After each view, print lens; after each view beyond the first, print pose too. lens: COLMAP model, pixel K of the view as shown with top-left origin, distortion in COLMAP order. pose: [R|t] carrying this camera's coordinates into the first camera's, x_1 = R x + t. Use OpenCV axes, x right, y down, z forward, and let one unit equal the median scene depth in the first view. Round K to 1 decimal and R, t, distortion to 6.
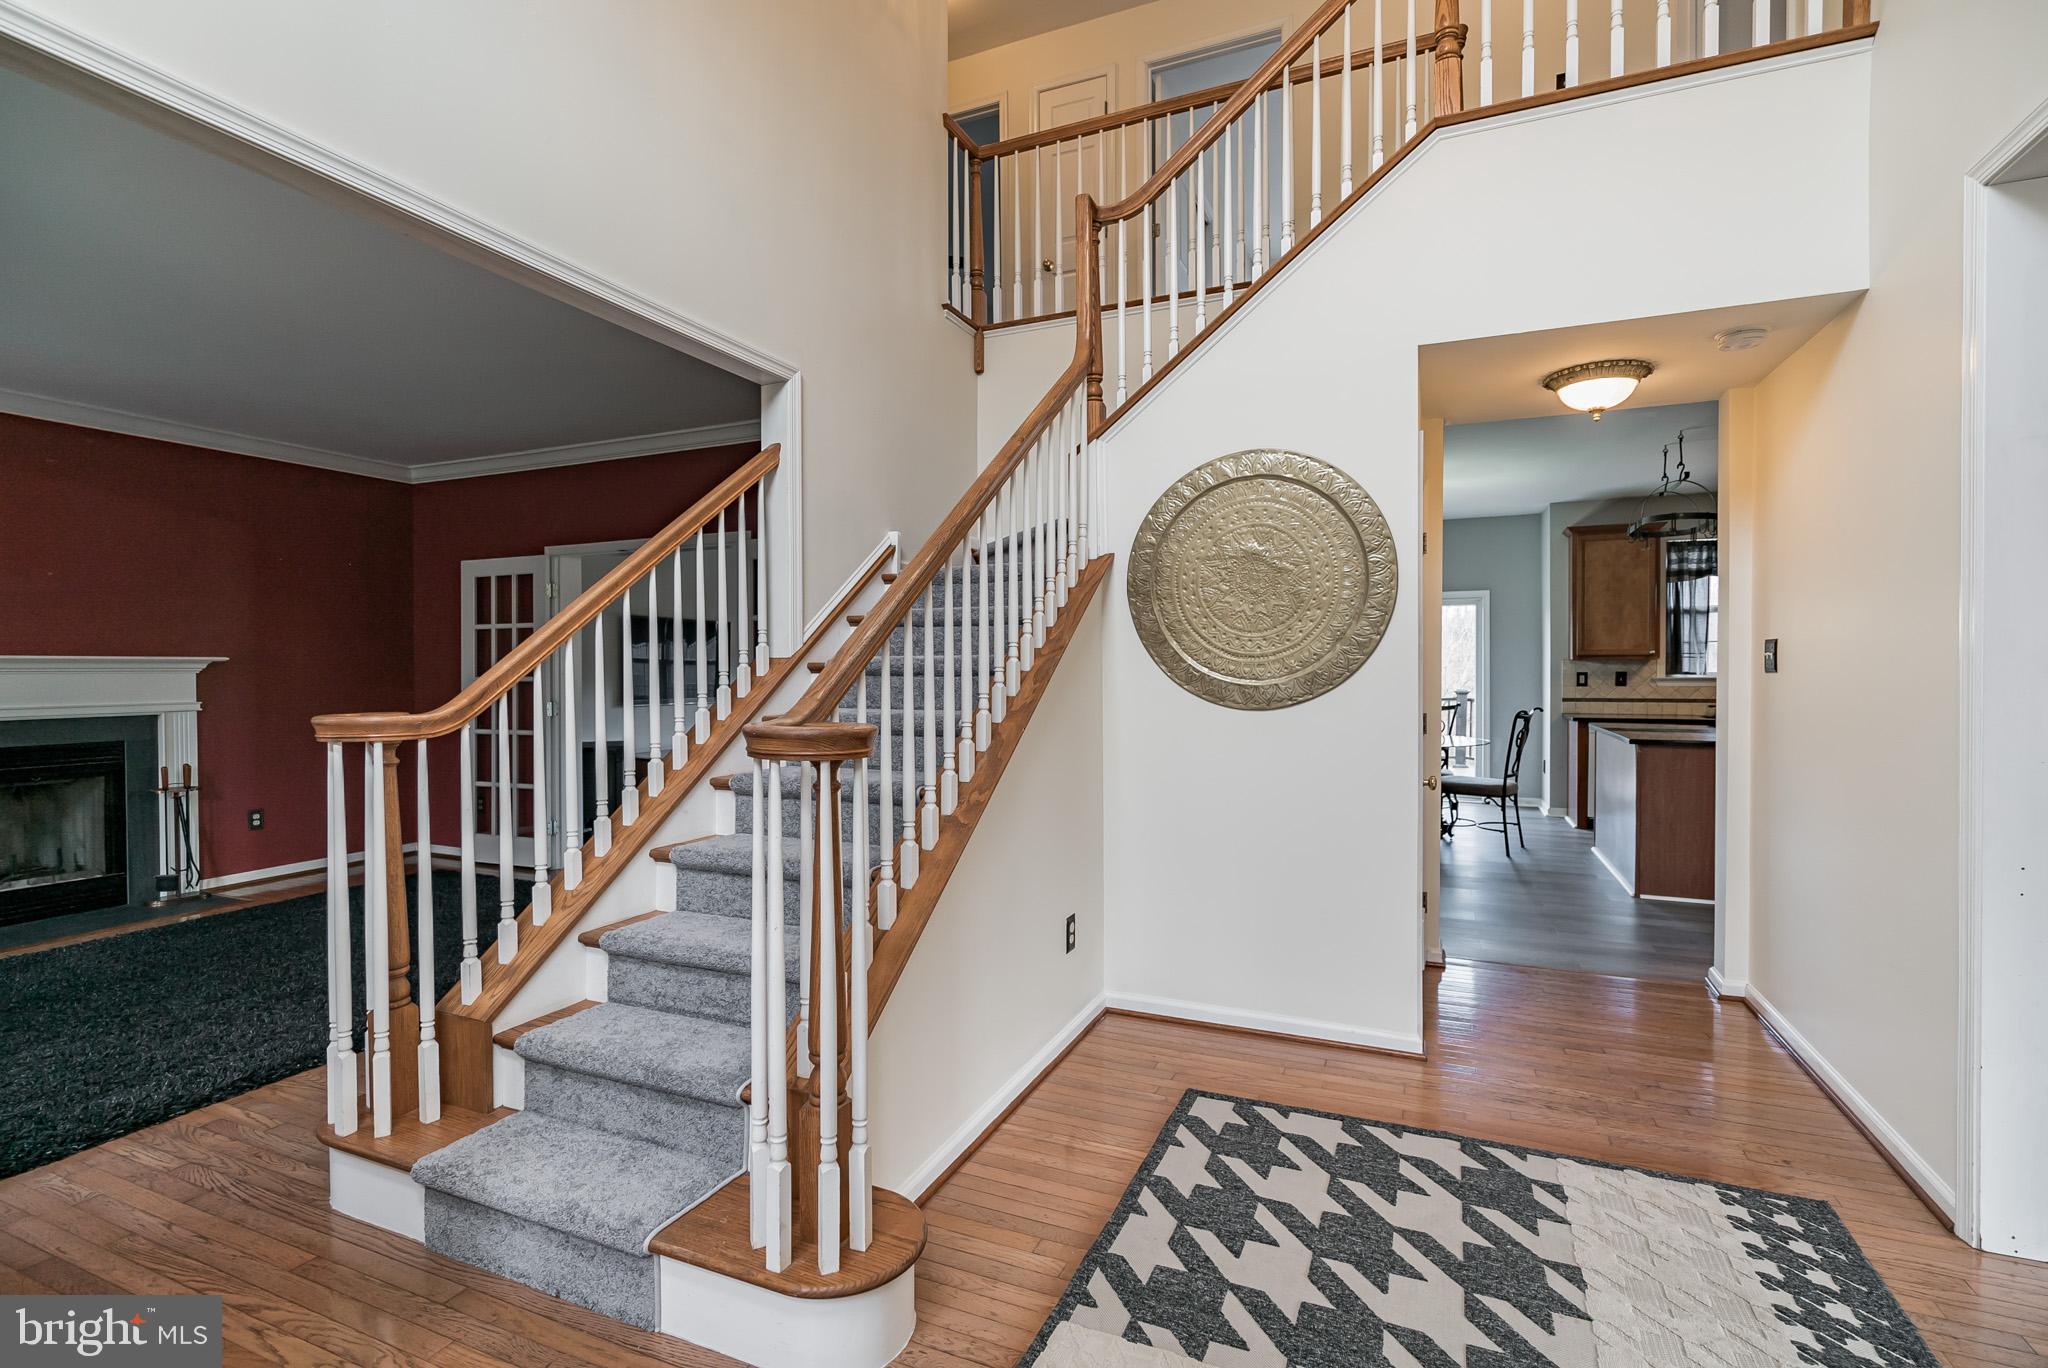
lens RADIAL K [[937.2, 0, 1024.7], [0, 937.2, 686.6], [0, 0, 1]] dist [0.019041, 0.000924]
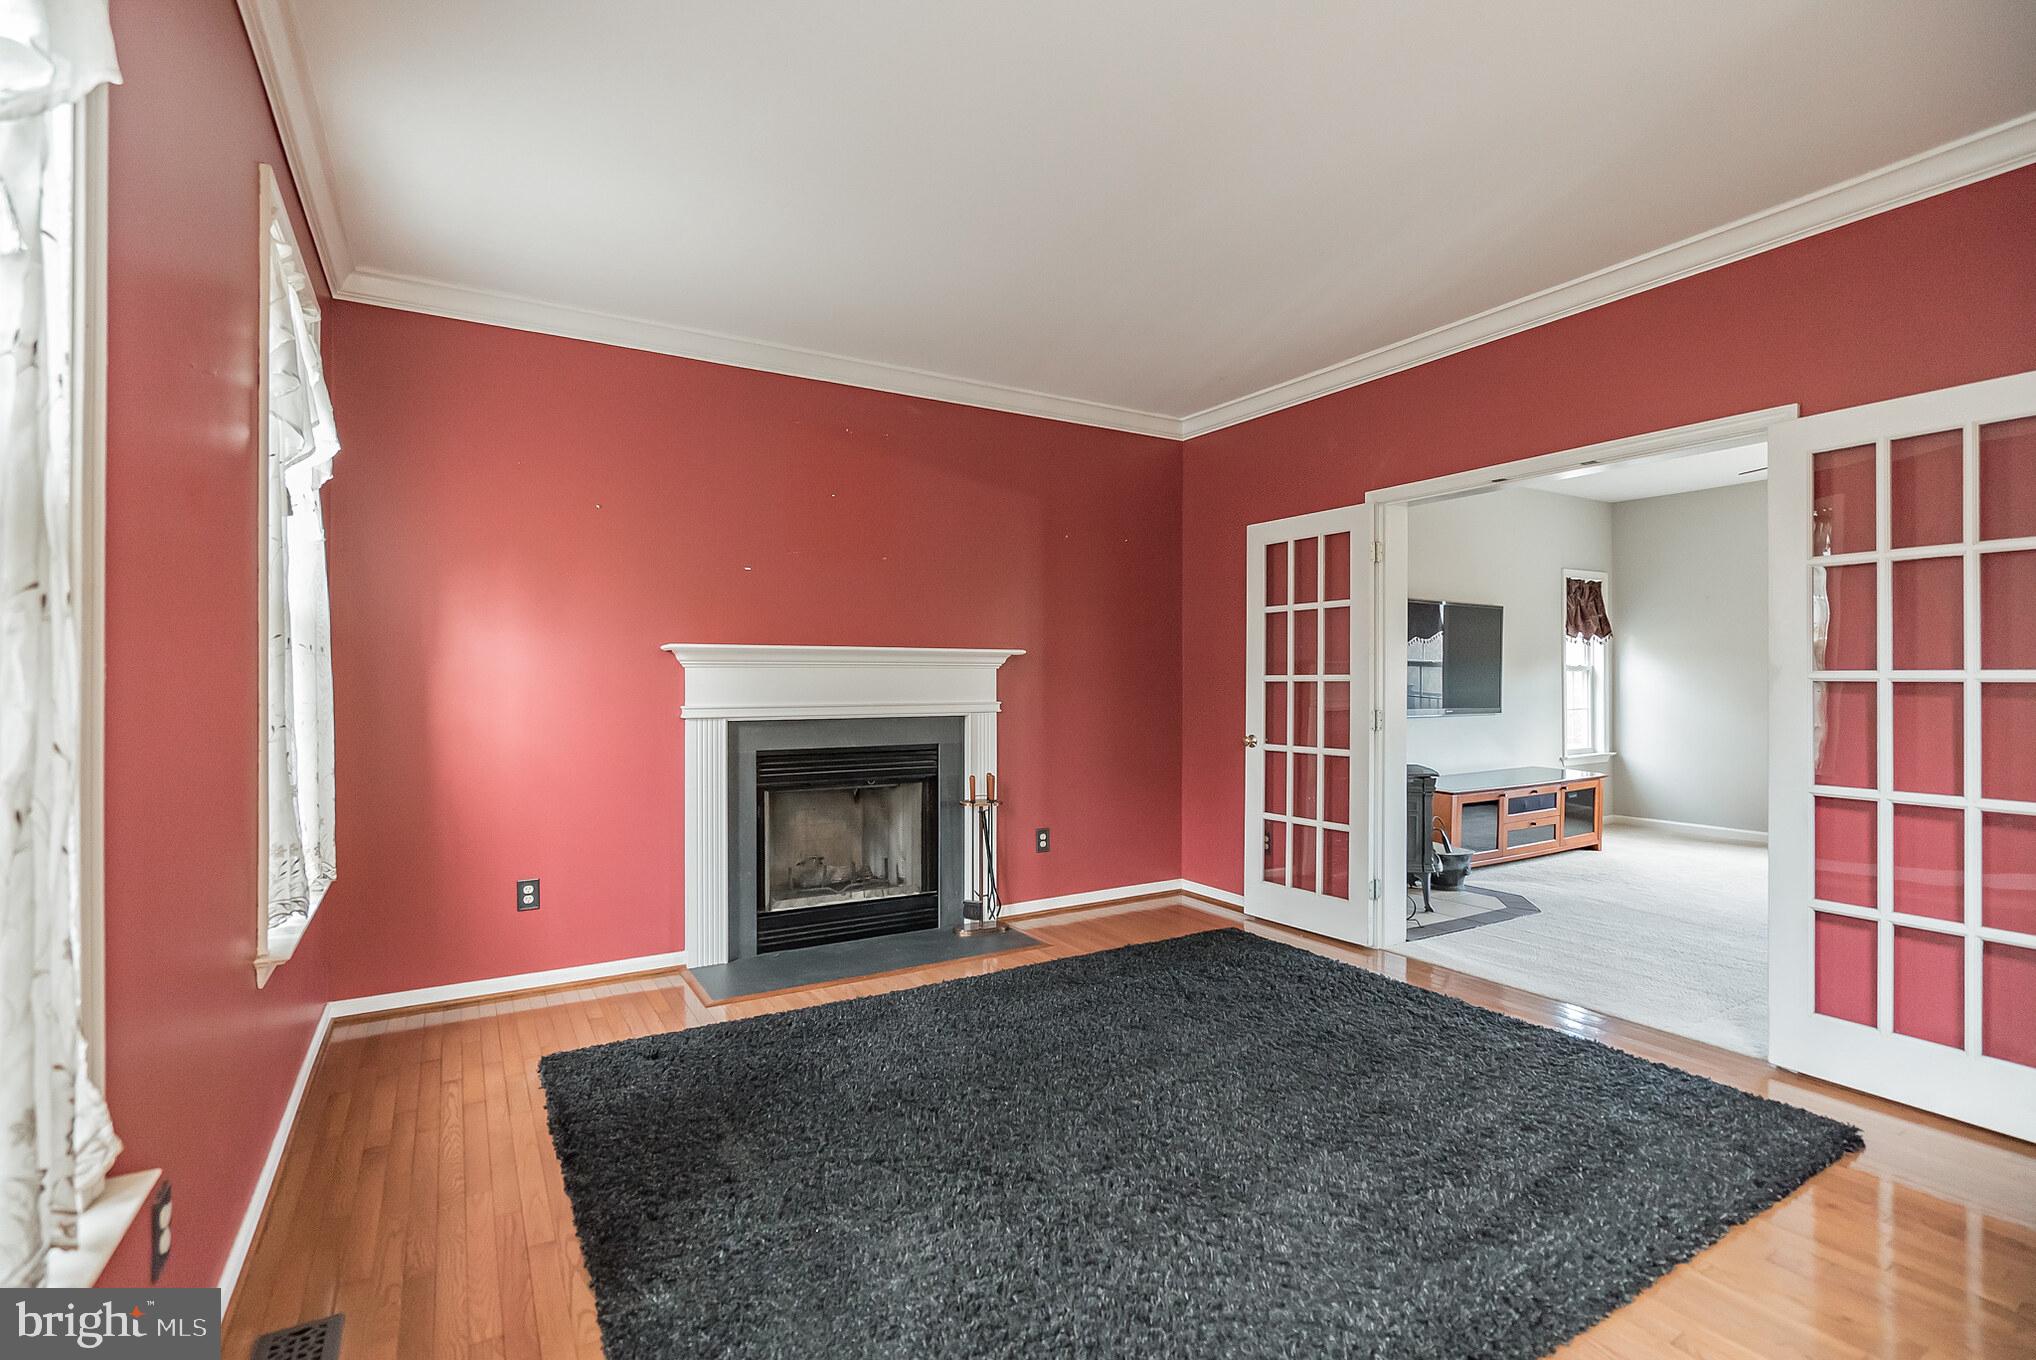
lens RADIAL K [[950.6, 0, 1015.1], [0, 950.6, 678.9], [0, 0, 1]] dist [0.001750, 0.000222]
pose [[0.817301, 0.000480, -0.576211, -0.366991], [-0.013139, 0.999755, -0.017802, 0.011065], [0.576061, 0.022121, 0.817107, 0.309188]]
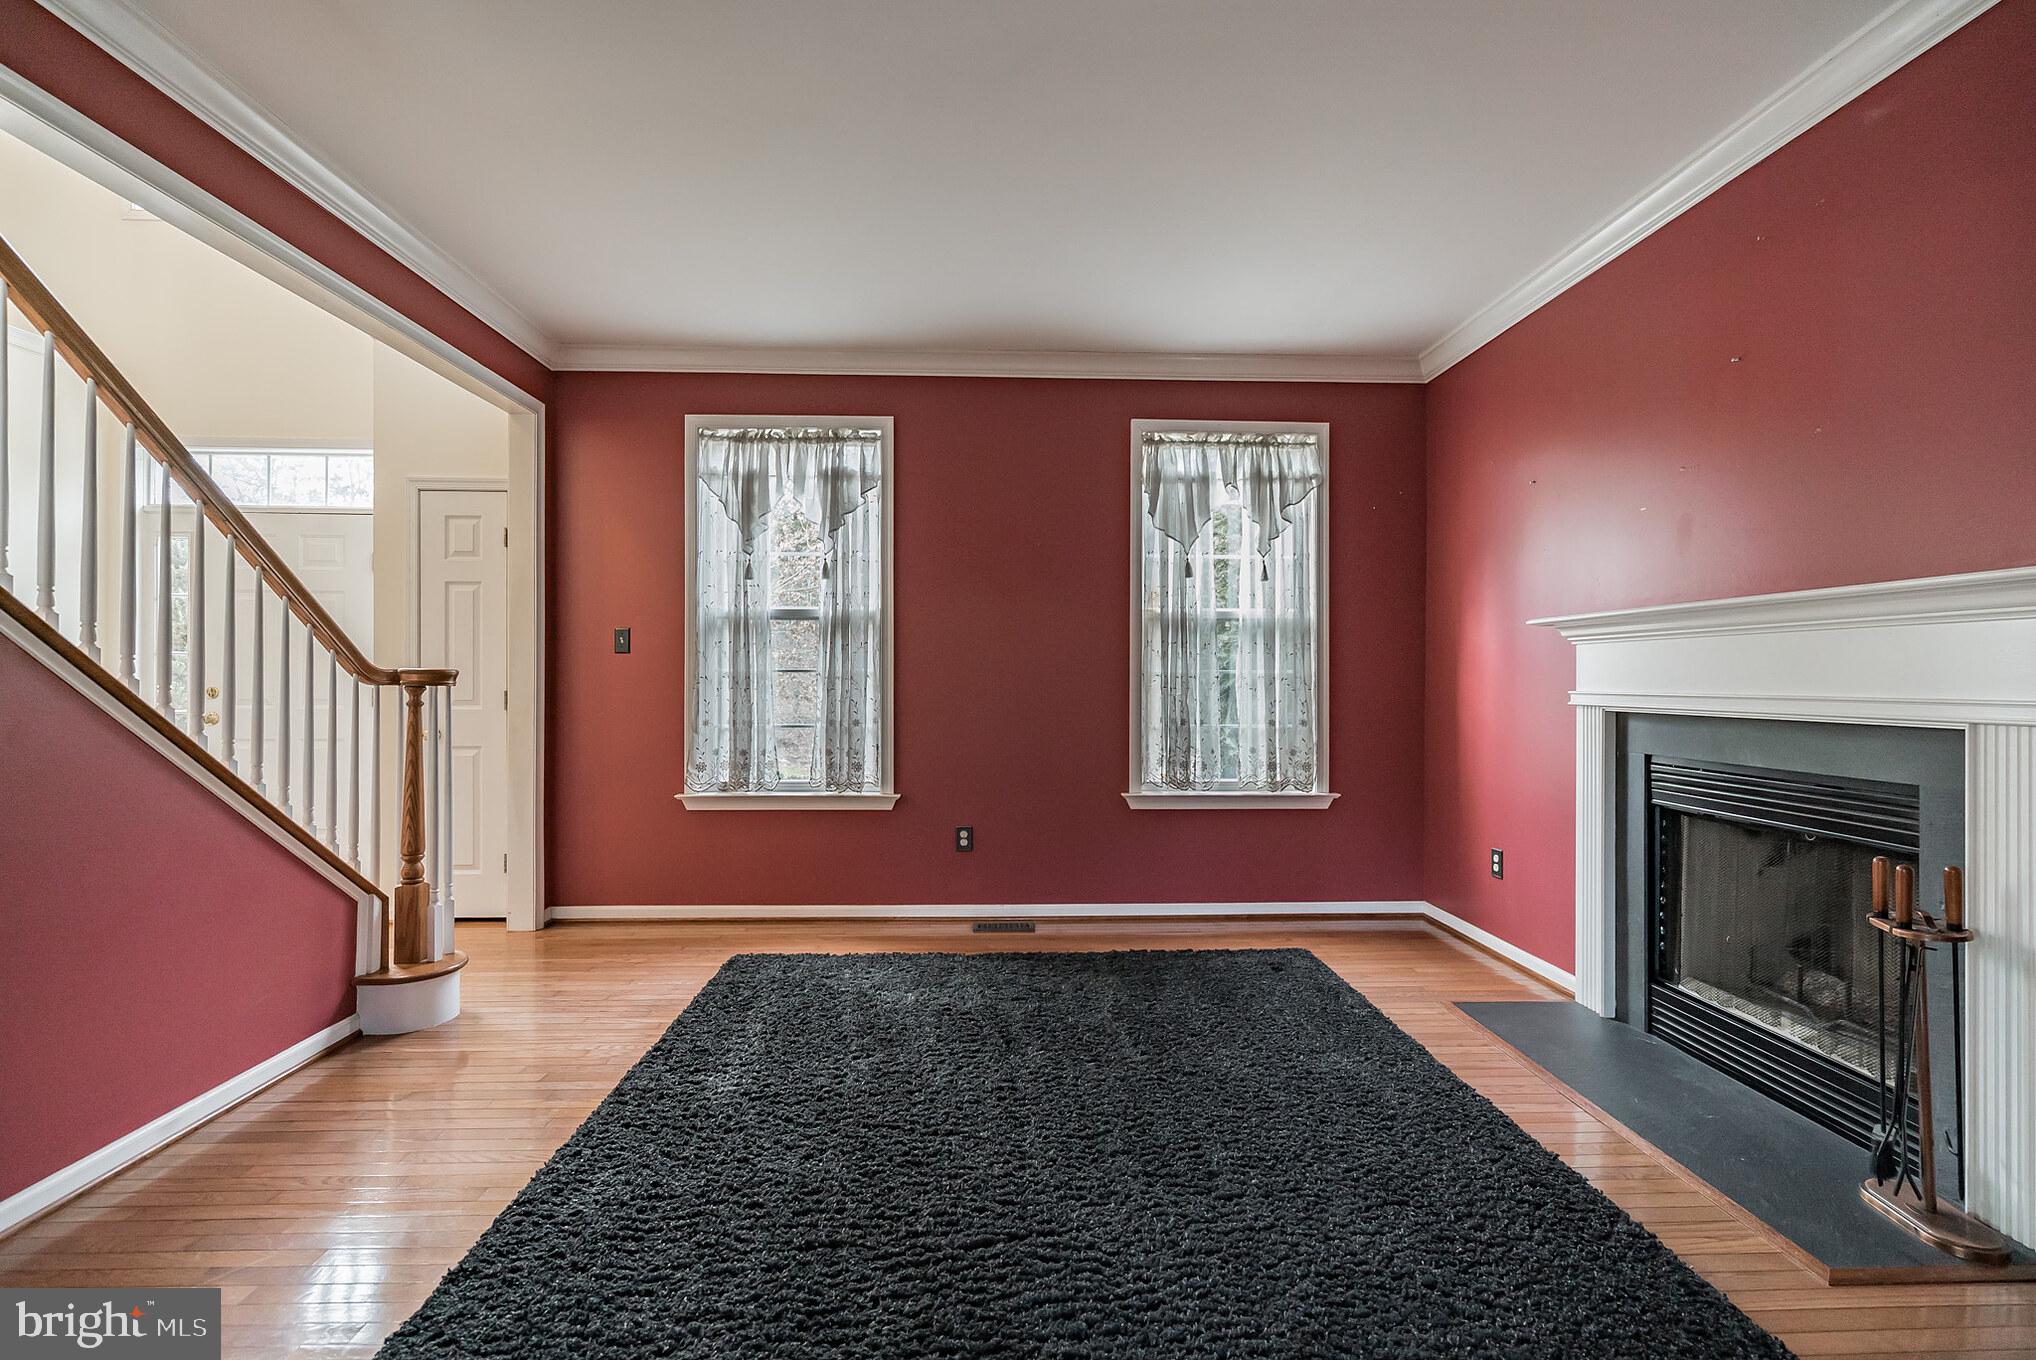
lens RADIAL K [[950.6, 0, 1005.6], [0, 950.6, 676.0], [0, 0, 1]] dist [0.001750, 0.000222]
pose [[-0.907521, 0.001469, -0.420003, -0.399706], [-0.006358, 0.999831, 0.017234, 0.004543], [0.419958, 0.018311, -0.907359, 1.195244]]
